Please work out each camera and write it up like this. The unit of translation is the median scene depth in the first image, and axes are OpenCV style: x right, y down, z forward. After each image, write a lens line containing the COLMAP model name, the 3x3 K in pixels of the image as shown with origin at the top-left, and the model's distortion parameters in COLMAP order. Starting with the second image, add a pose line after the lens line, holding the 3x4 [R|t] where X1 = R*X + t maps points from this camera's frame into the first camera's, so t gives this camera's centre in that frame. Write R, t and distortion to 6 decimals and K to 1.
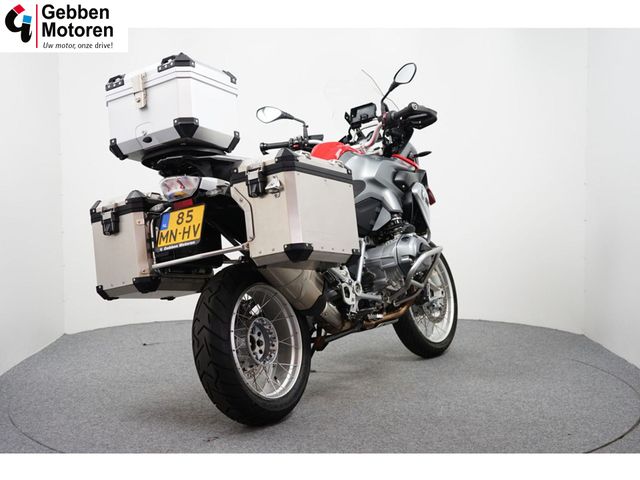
lens RADIAL K [[912.3, 0, 320.1], [0, 912.3, 238.0], [0, 0, 1]] dist [-0.033956, 0.000000]
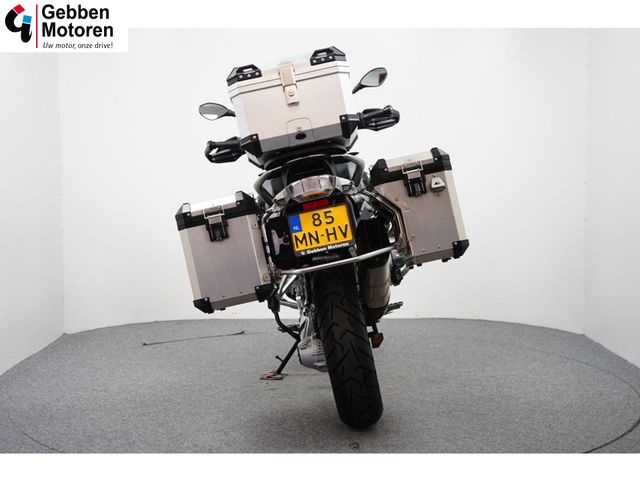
lens RADIAL K [[912.3, 0, 320.5], [0, 912.3, 241.9], [0, 0, 1]] dist [-0.033956, 0.000000]
pose [[0.868985, -0.038434, 0.493344, -0.623497], [0.038381, 0.999211, 0.010237, -0.008145], [-0.493348, 0.010039, 0.869774, 0.170977]]
